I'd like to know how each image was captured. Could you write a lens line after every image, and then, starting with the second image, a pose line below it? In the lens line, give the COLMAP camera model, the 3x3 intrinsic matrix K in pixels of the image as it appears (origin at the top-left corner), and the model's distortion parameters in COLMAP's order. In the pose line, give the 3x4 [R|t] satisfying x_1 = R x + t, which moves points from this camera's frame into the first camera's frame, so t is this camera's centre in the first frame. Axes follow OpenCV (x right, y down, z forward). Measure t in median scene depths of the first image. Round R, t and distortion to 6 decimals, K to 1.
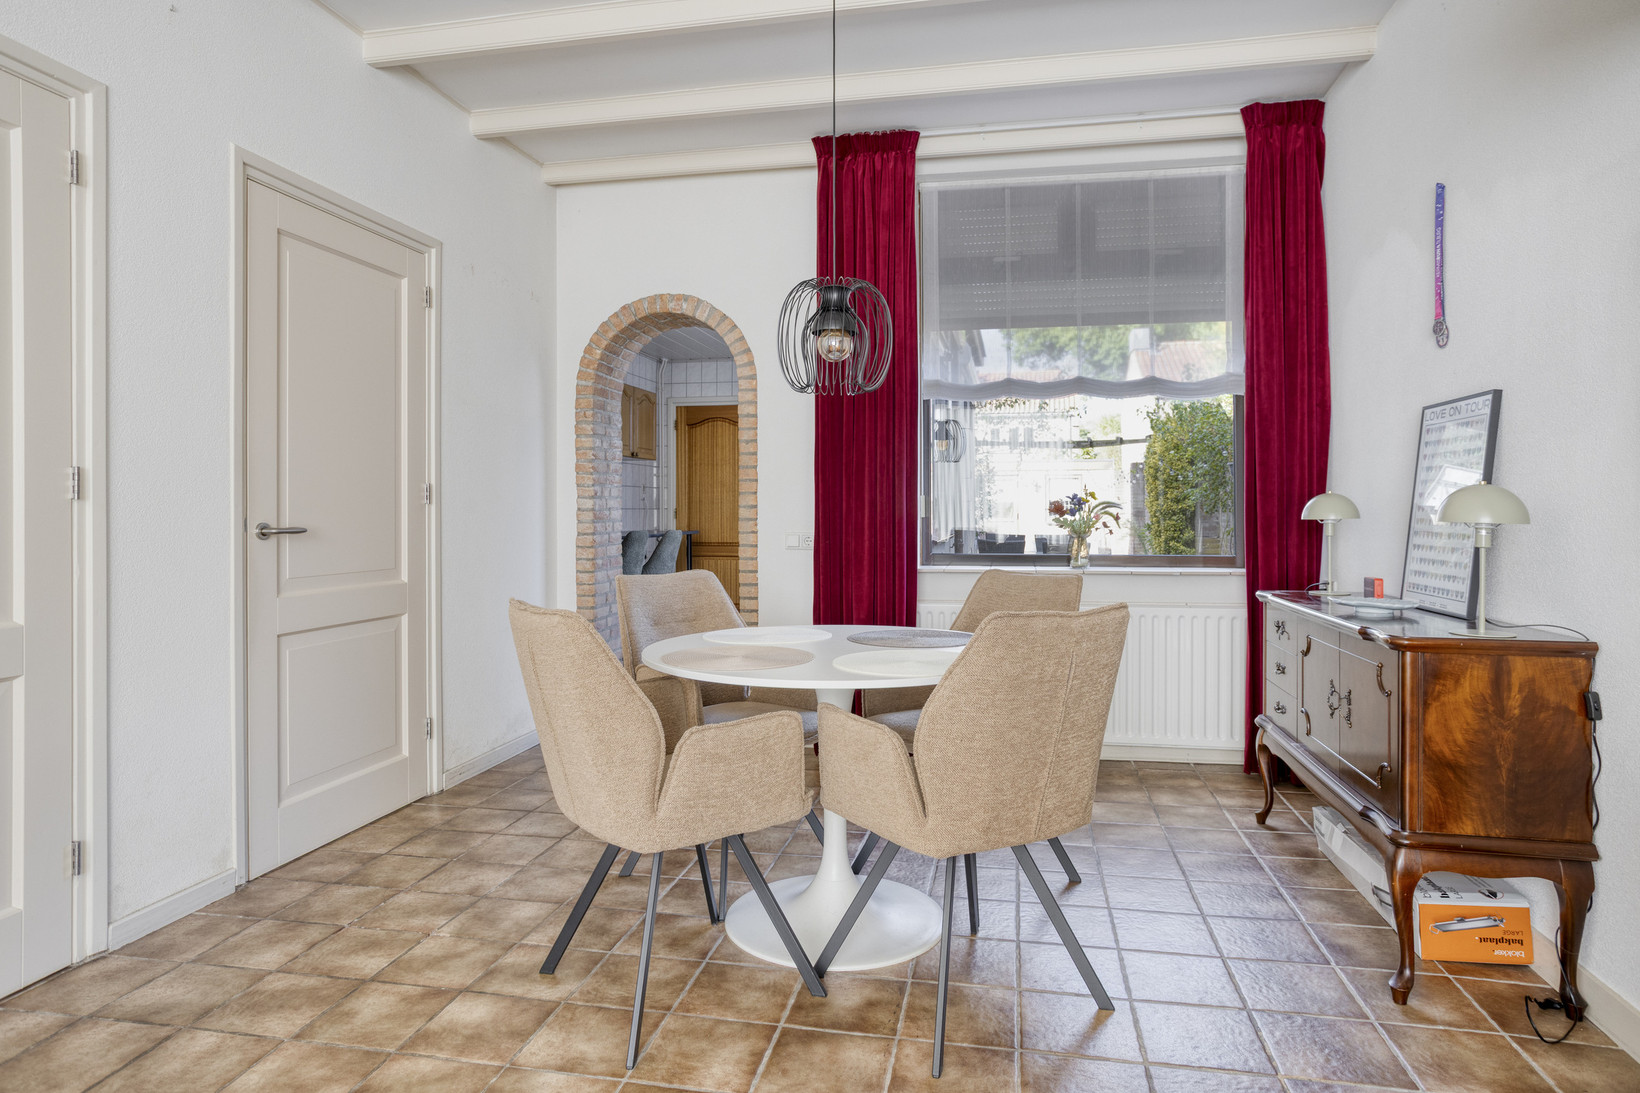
lens RADIAL K [[958.6, 0, 827.4], [0, 958.6, 506.0], [0, 0, 1]] dist [-0.037762, 0.032701]
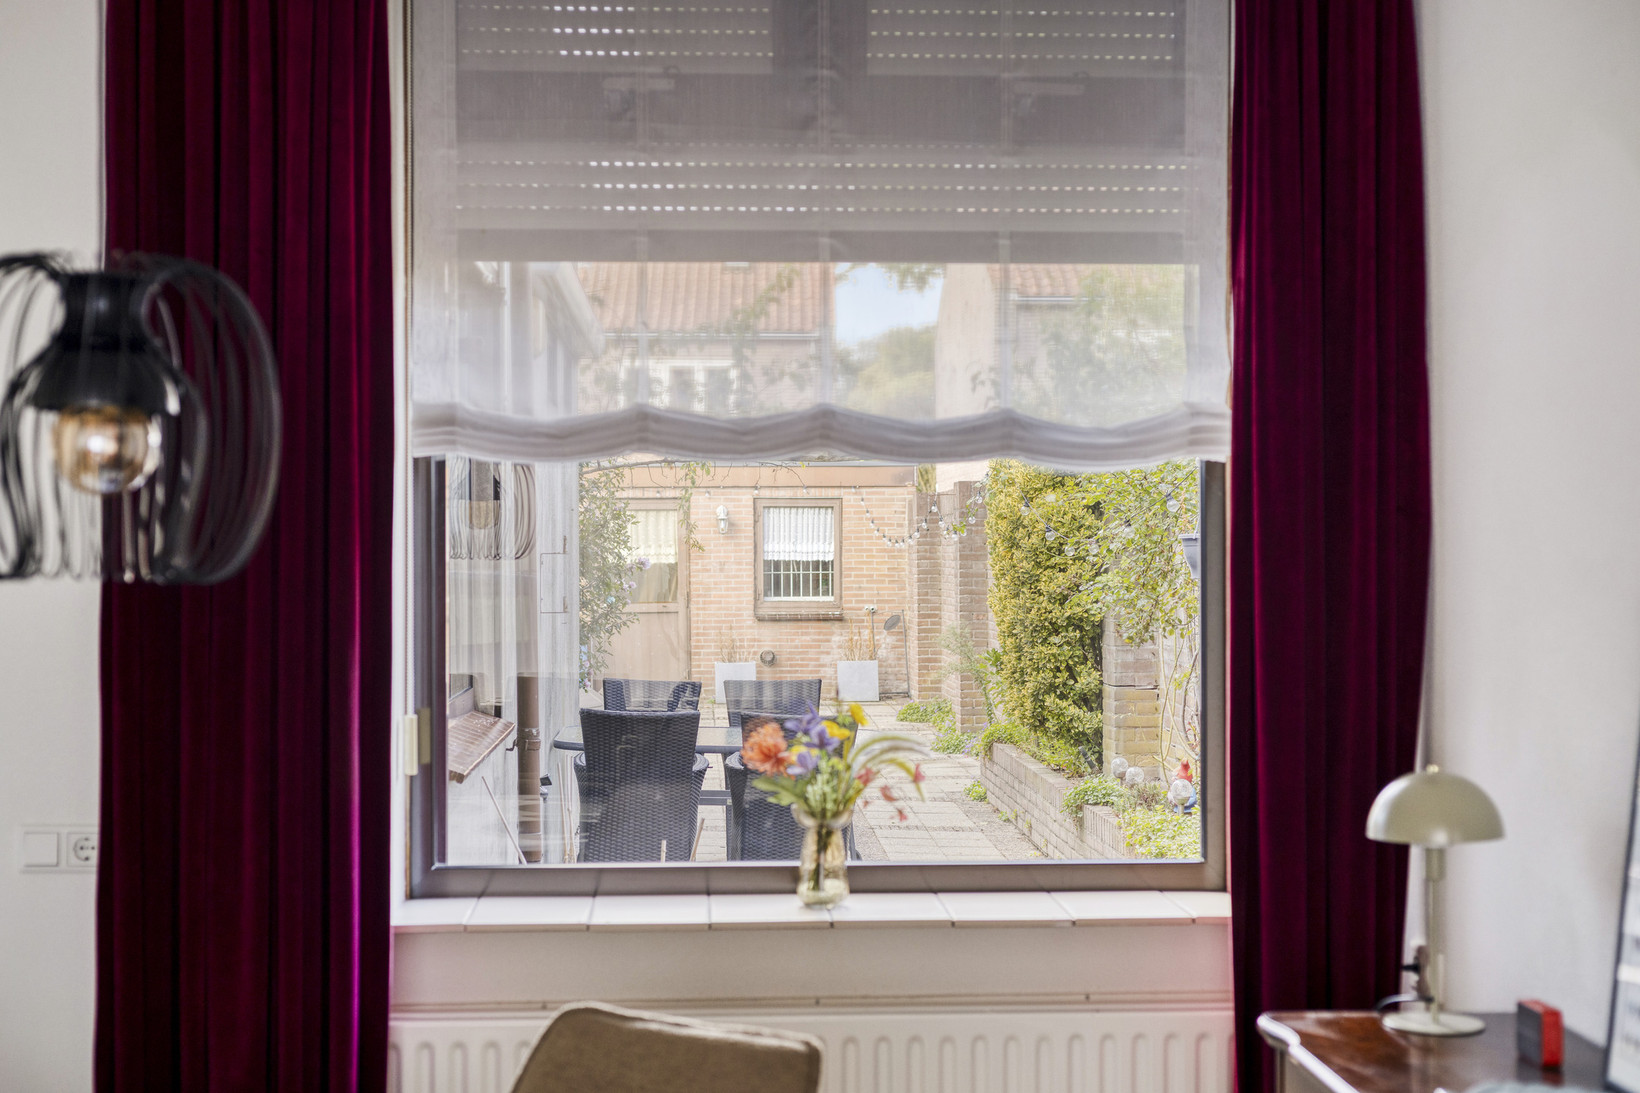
lens RADIAL K [[2356.3, 0, 820.0], [0, 2356.3, 546.5], [0, 0, 1]] dist [-0.013248, -0.031096]
pose [[0.968996, 0.001413, 0.247071, 0.032180], [-0.002640, 0.999986, 0.004633, -0.092353], [-0.247061, -0.005141, 0.968986, 0.095384]]
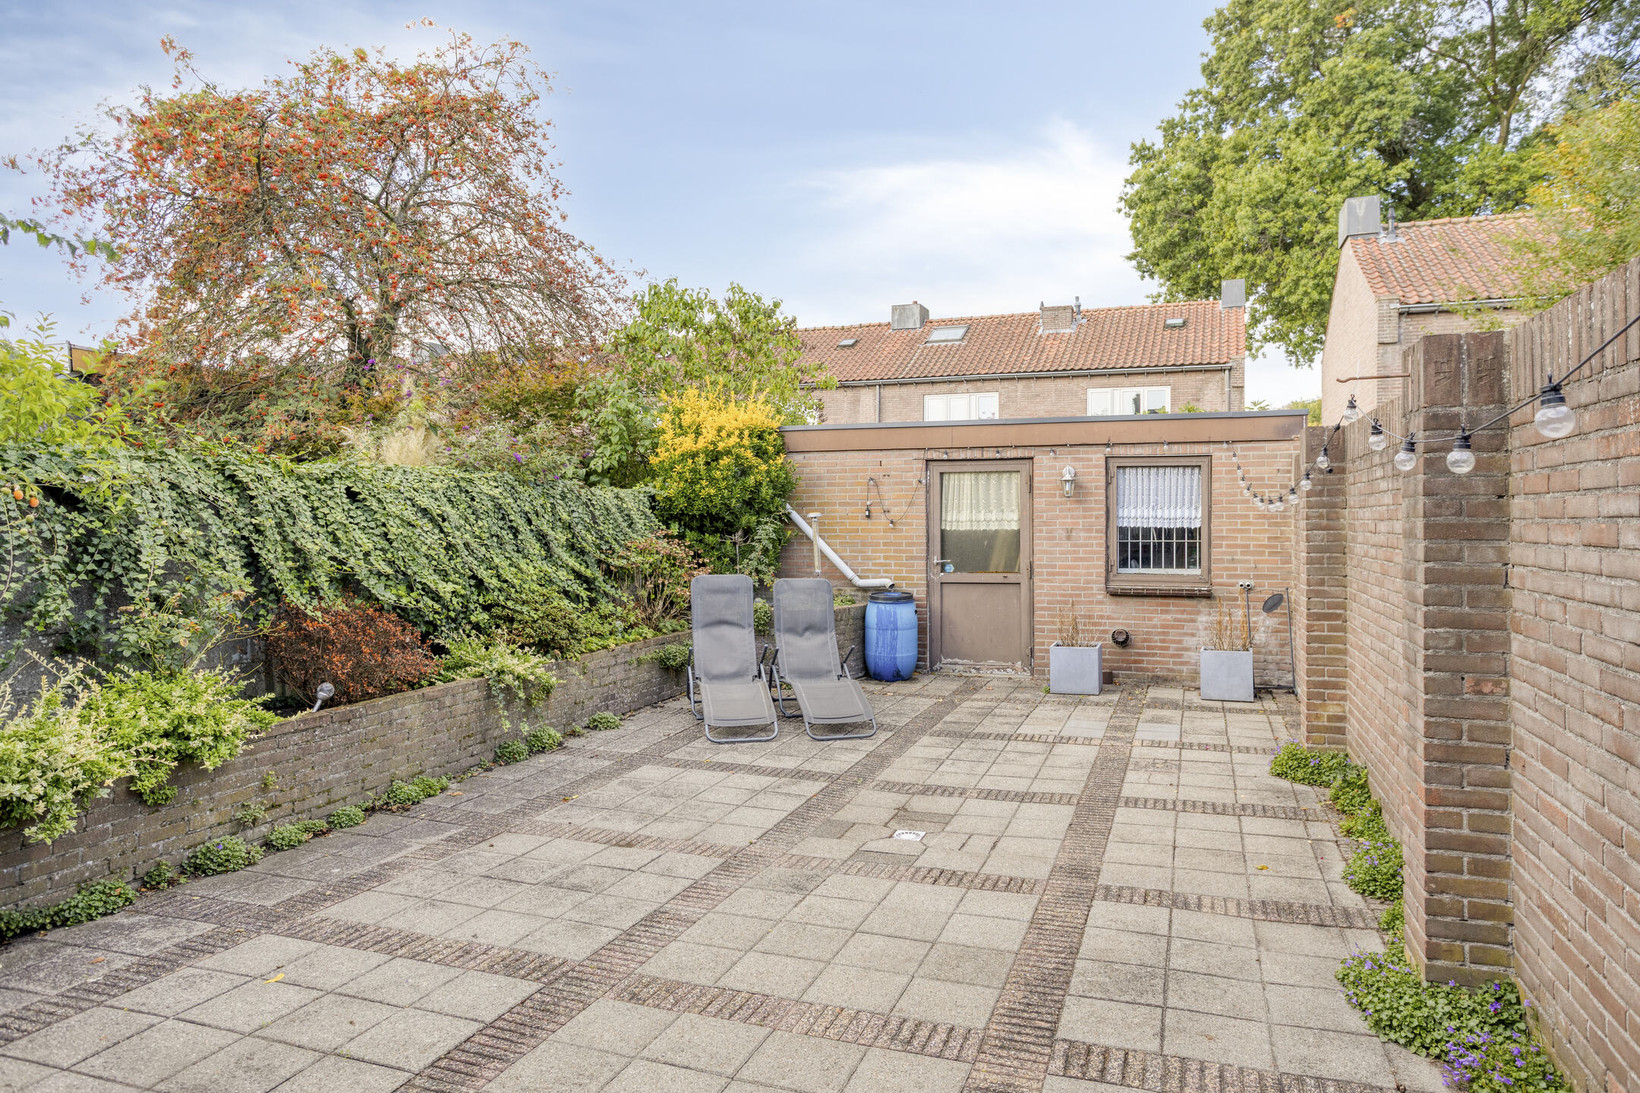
lens RADIAL K [[1085.4, 0, 822.3], [0, 1085.4, 532.6], [0, 0, 1]] dist [-0.005346, -0.000568]
pose [[0.991746, 0.004004, -0.128154, 0.365864], [-0.001284, 0.999772, 0.021300, -0.084332], [0.128210, -0.020960, 0.991526, 1.211350]]
